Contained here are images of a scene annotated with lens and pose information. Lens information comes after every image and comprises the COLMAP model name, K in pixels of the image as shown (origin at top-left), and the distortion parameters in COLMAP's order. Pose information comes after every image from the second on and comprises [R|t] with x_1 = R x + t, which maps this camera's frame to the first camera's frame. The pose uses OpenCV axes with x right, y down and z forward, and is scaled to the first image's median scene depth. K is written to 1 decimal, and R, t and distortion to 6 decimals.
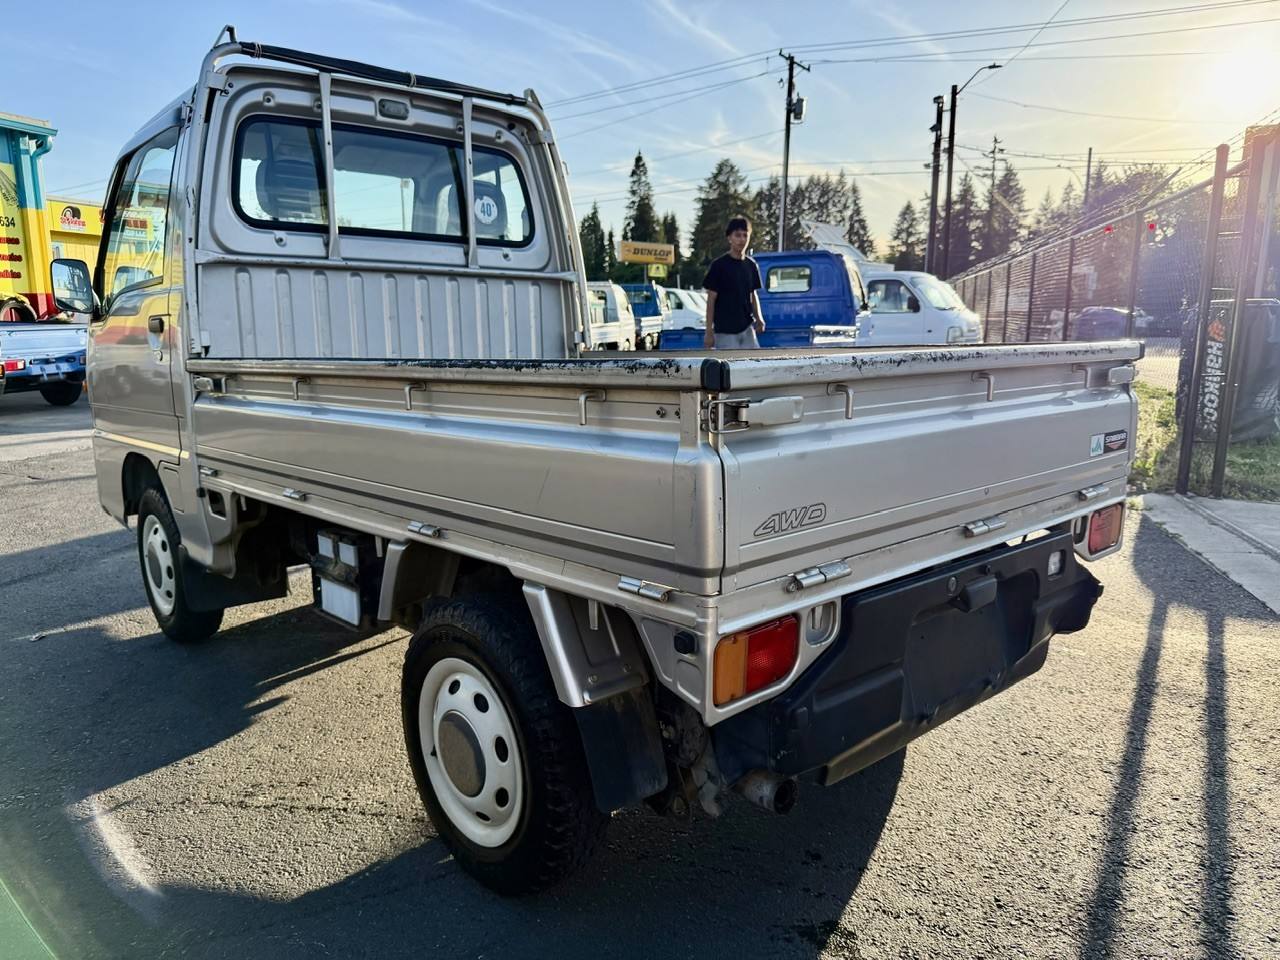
lens RADIAL K [[912.2, 0, 647.3], [0, 912.2, 499.5], [0, 0, 1]] dist [0.041172, -0.046318]
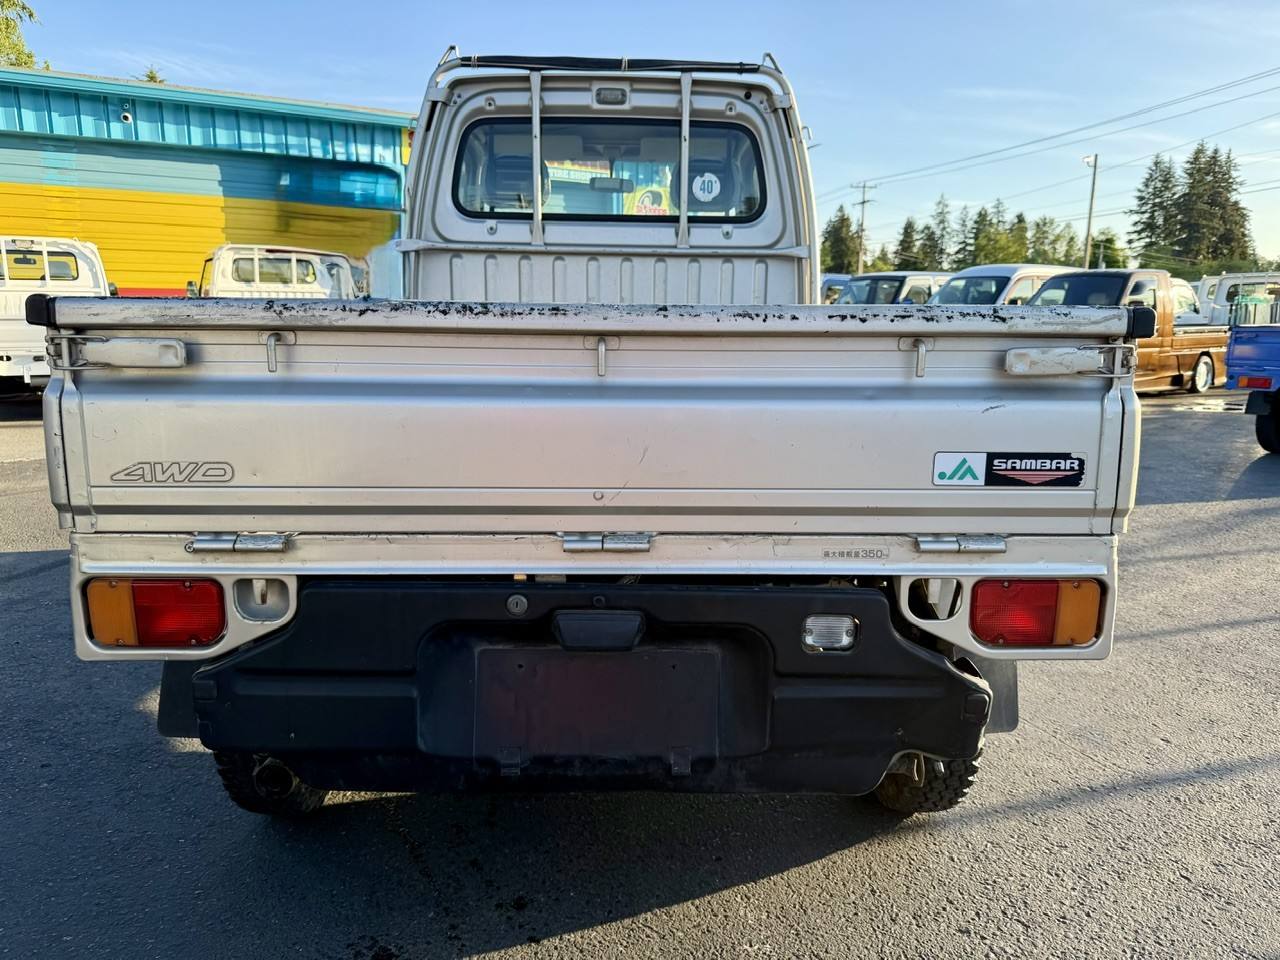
lens RADIAL K [[912.2, 0, 642.7], [0, 912.2, 501.5], [0, 0, 1]] dist [0.041172, -0.046318]
pose [[0.754818, 0.135278, -0.641833, 0.439417], [-0.137224, 0.989417, 0.047157, -0.022735], [0.641419, 0.052480, 0.765393, 0.230238]]
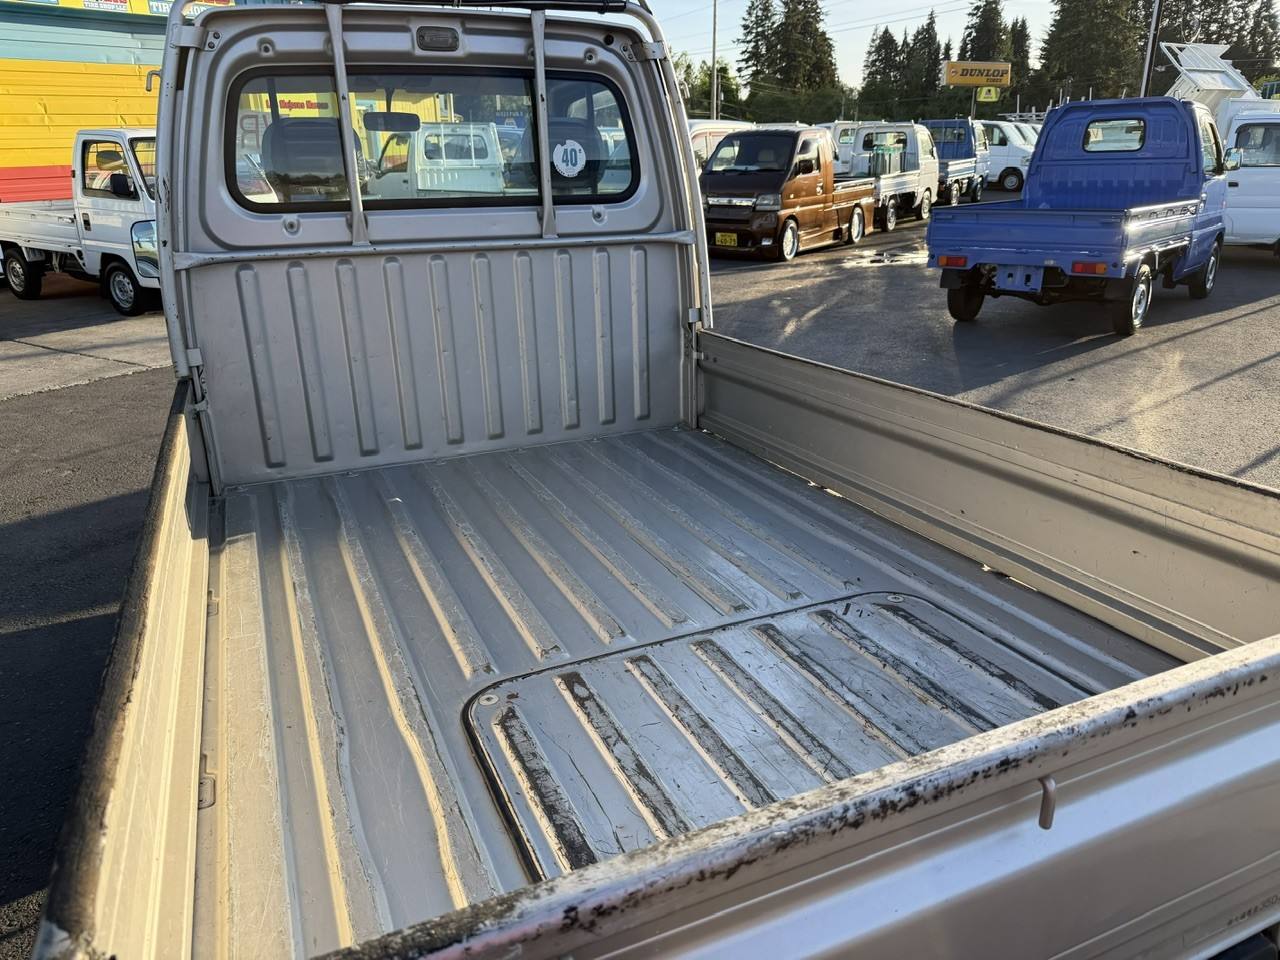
lens RADIAL K [[912.2, 0, 640.9], [0, 912.2, 482.6], [0, 0, 1]] dist [0.041172, -0.046318]
pose [[0.944180, 0.097603, -0.314639, 0.151585], [-0.047571, 0.985487, 0.162951, -0.174206], [0.325978, -0.138888, 0.935120, 0.255549]]
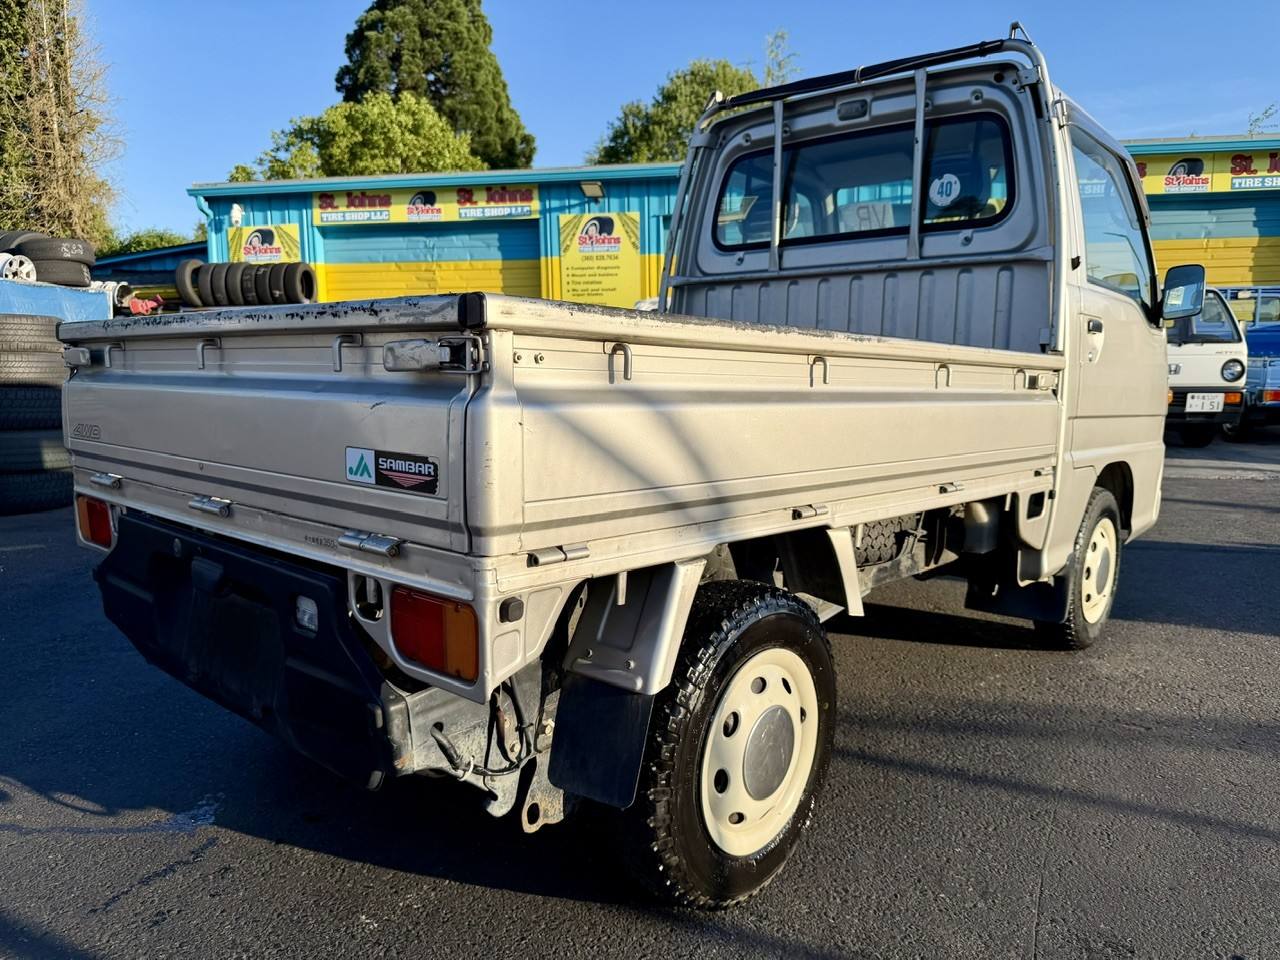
lens RADIAL K [[912.2, 0, 655.3], [0, 912.2, 493.3], [0, 0, 1]] dist [0.041172, -0.046318]
pose [[0.112384, 0.145539, -0.982949, 0.672530], [-0.193711, 0.973445, 0.121985, -0.093096], [0.974600, 0.176699, 0.137593, 0.667539]]
